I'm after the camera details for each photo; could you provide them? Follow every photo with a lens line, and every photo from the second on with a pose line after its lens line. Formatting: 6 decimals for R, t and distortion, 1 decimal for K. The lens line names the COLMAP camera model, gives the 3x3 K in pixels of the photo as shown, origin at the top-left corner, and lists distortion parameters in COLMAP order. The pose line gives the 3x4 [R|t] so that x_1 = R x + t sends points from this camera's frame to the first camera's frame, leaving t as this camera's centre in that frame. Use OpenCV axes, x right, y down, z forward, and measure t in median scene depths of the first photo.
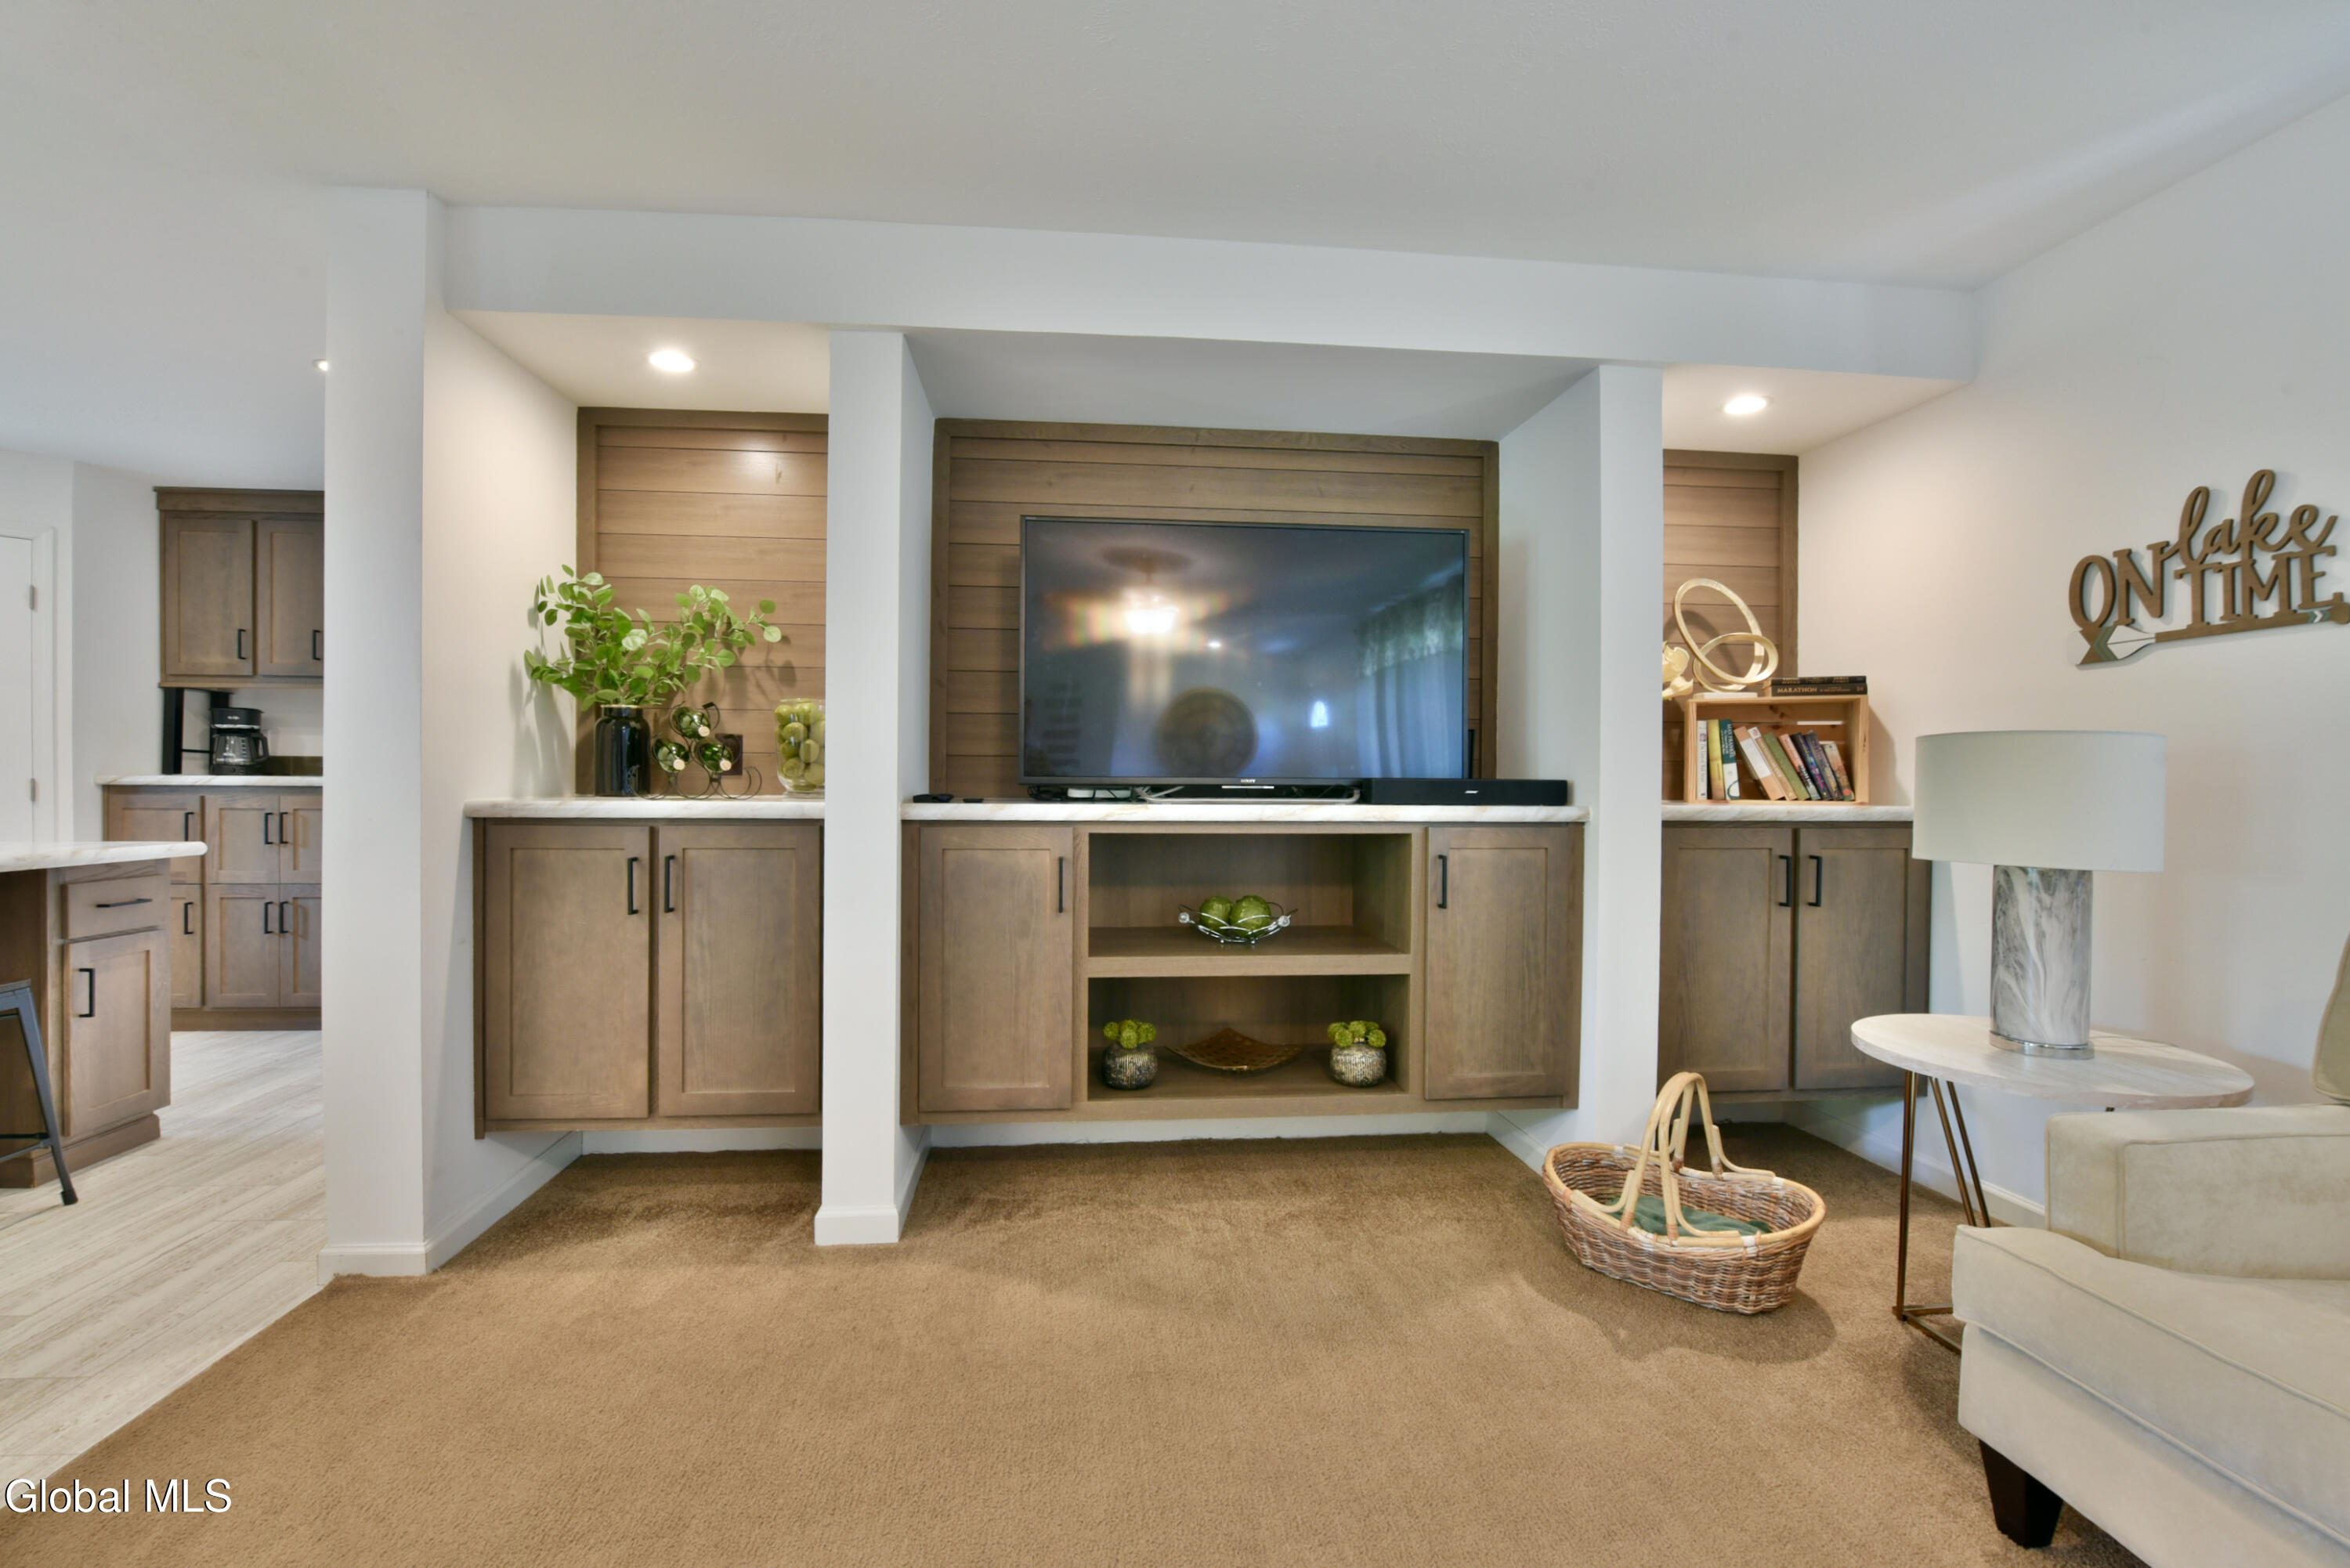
lens RADIAL K [[988.0, 0, 1145.2], [0, 988.0, 787.0], [0, 0, 1]] dist [-0.019114, -0.001183]
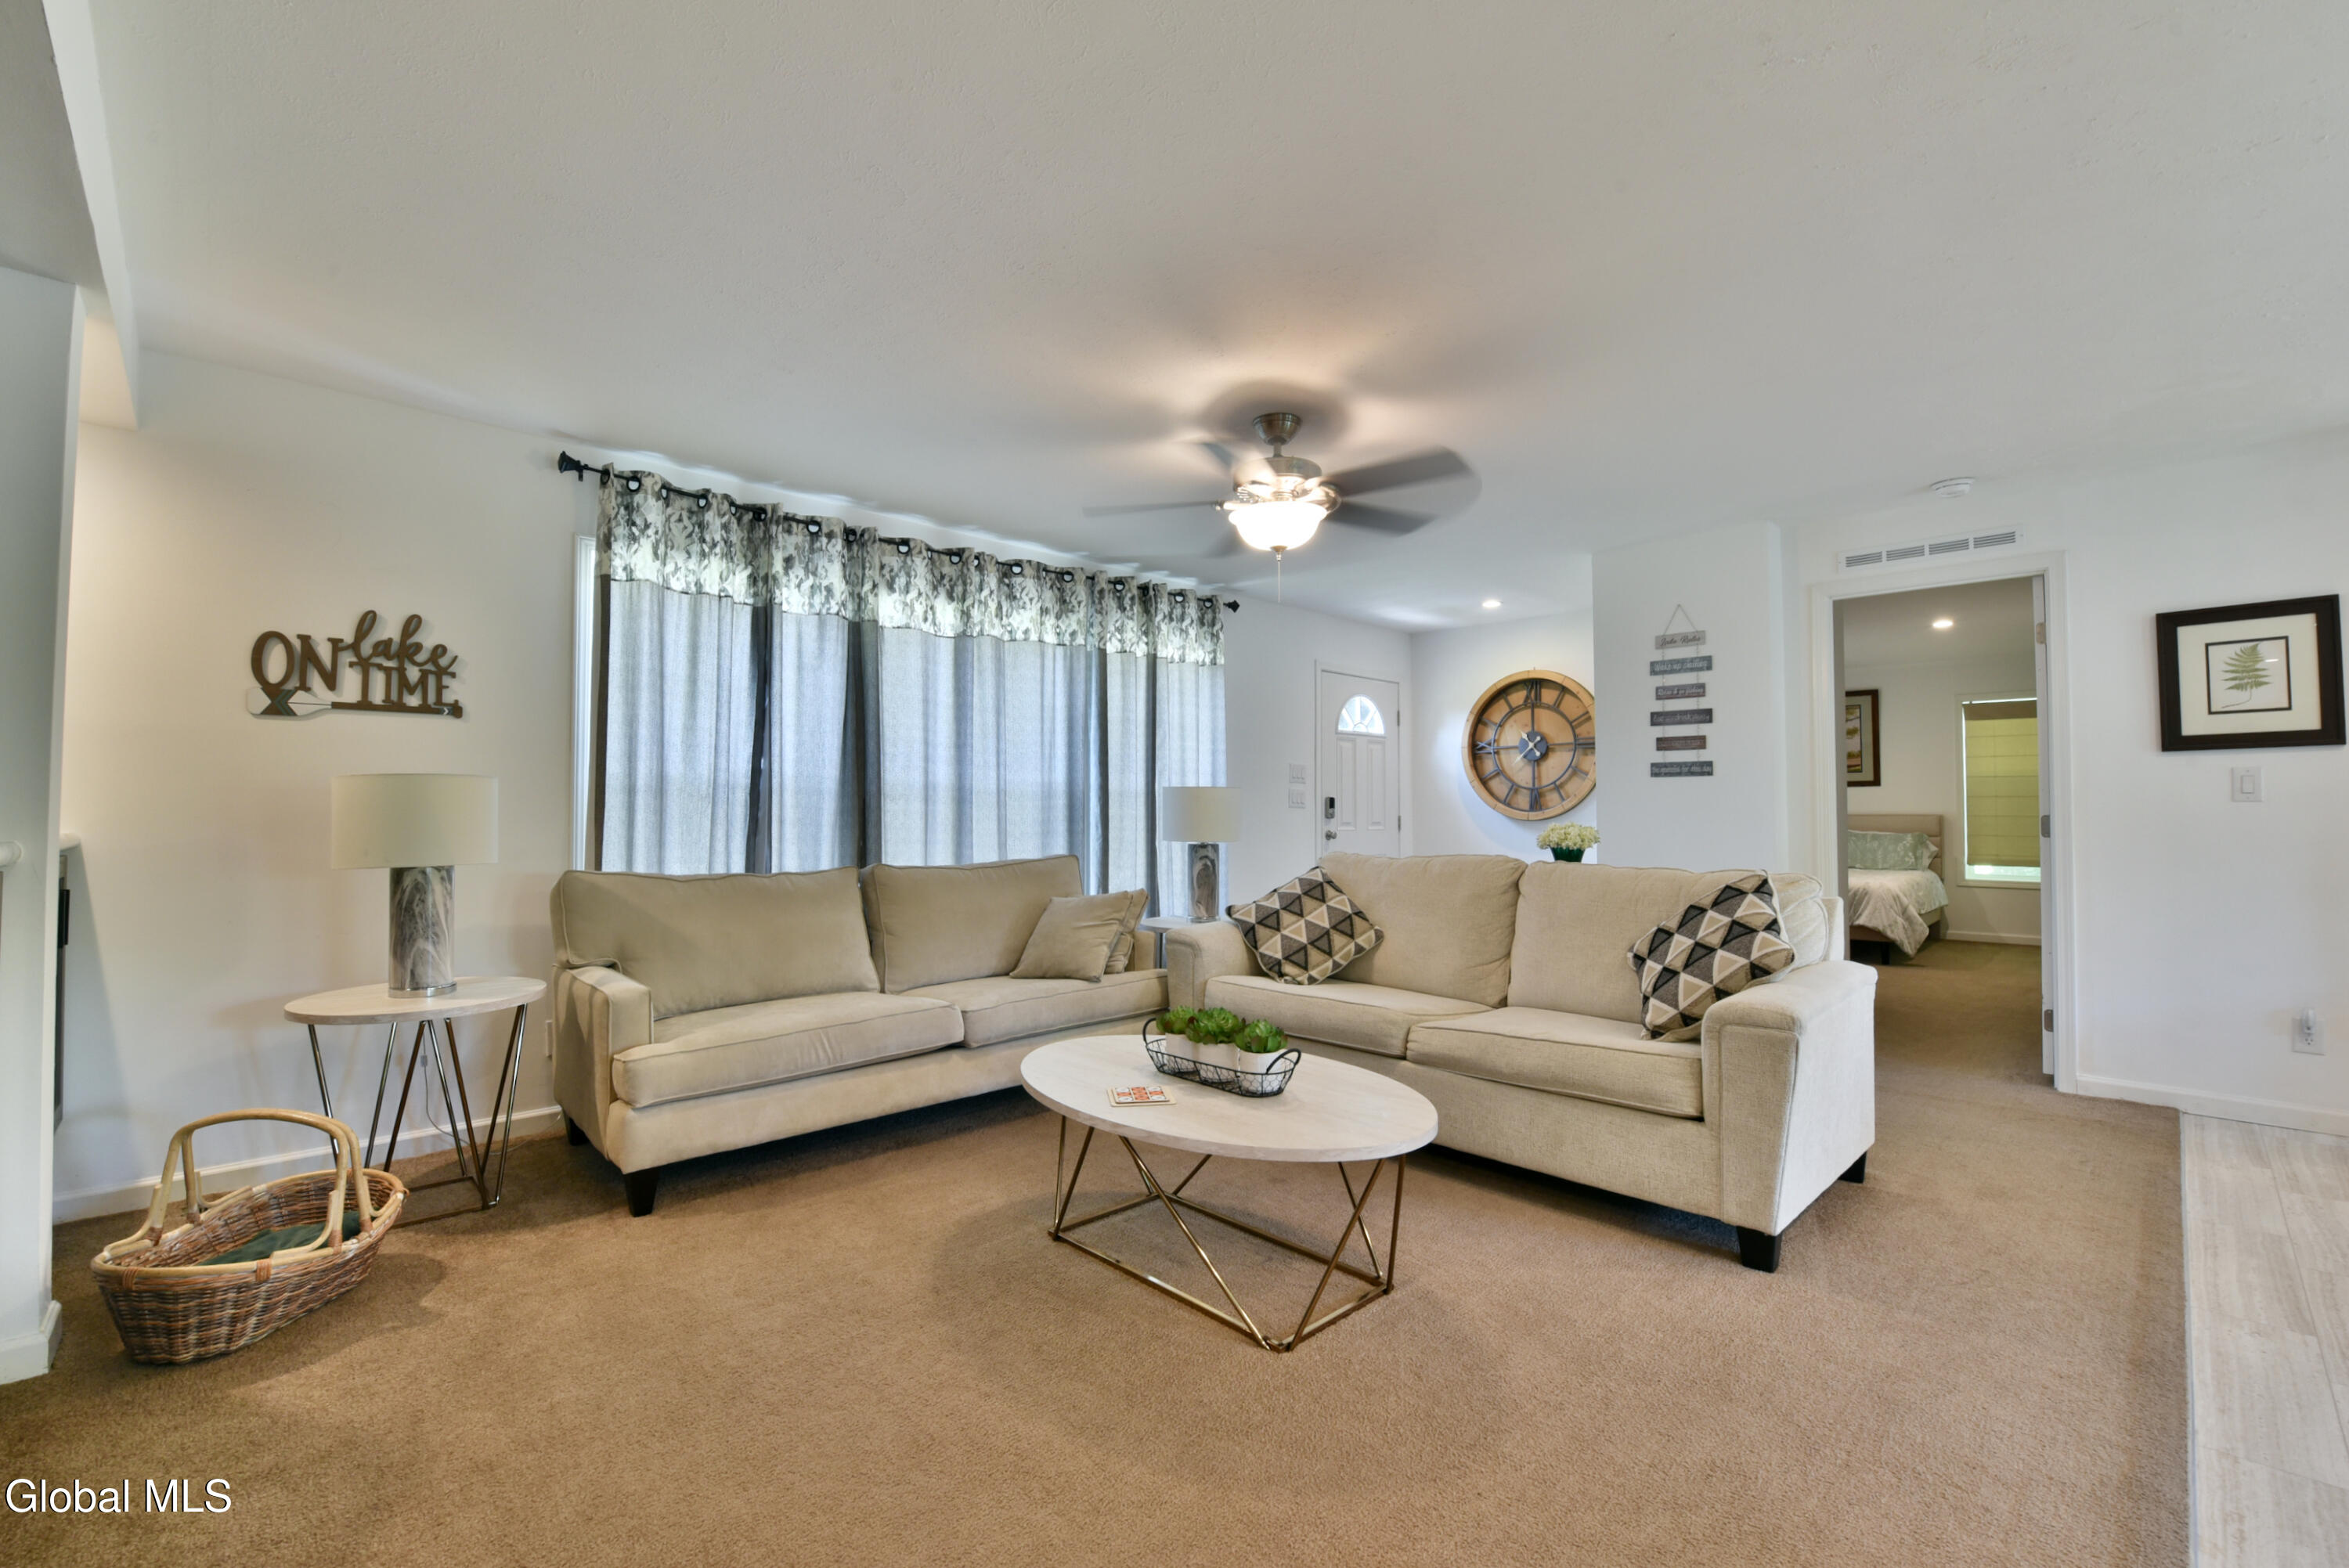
lens RADIAL K [[989.1, 0, 1177.2], [0, 989.1, 784.9], [0, 0, 1]] dist [-0.016710, -0.002395]
pose [[-0.635439, 0.015025, 0.772005, -0.656367], [0.001366, 0.999831, -0.018335, -0.008364], [-0.772150, -0.010596, -0.635352, 0.750649]]
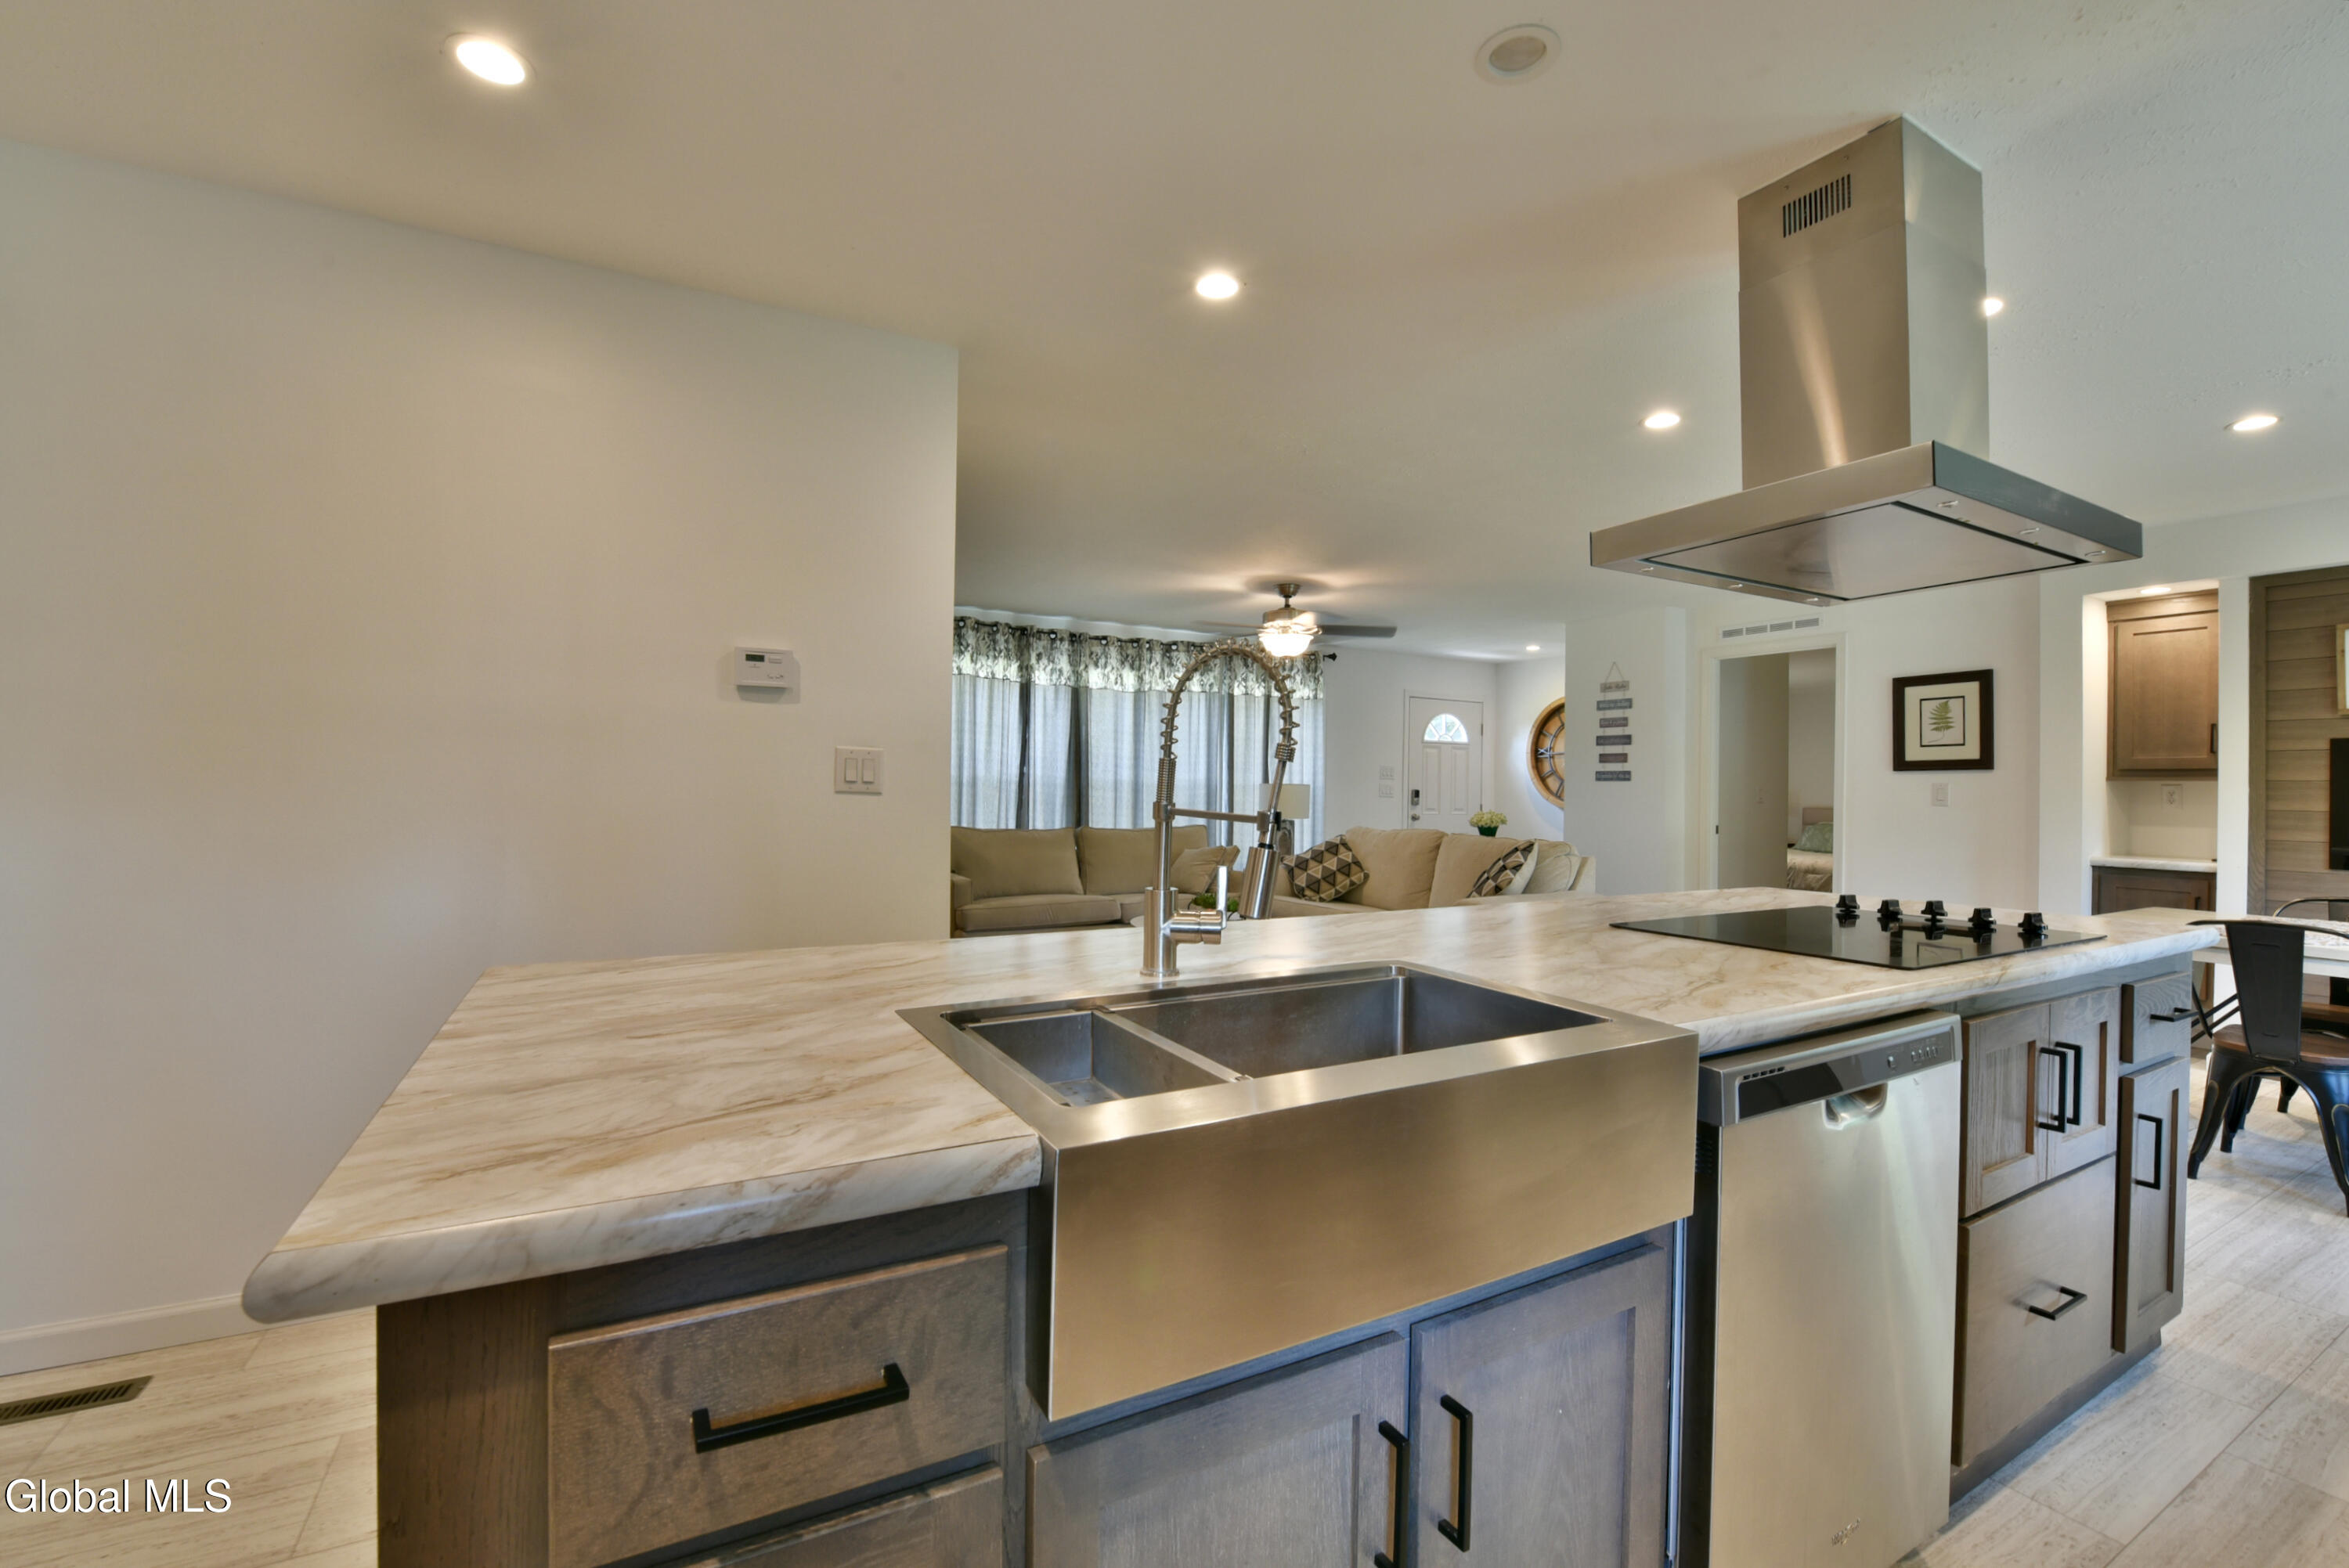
lens RADIAL K [[996.9, 0, 1177.9], [0, 996.9, 786.3], [0, 0, 1]] dist [-0.014610, -0.000659]
pose [[-0.412870, -0.008417, 0.910751, -1.743539], [-0.011885, 0.999922, 0.003854, -0.037116], [-0.910712, -0.009233, -0.412938, 1.027210]]
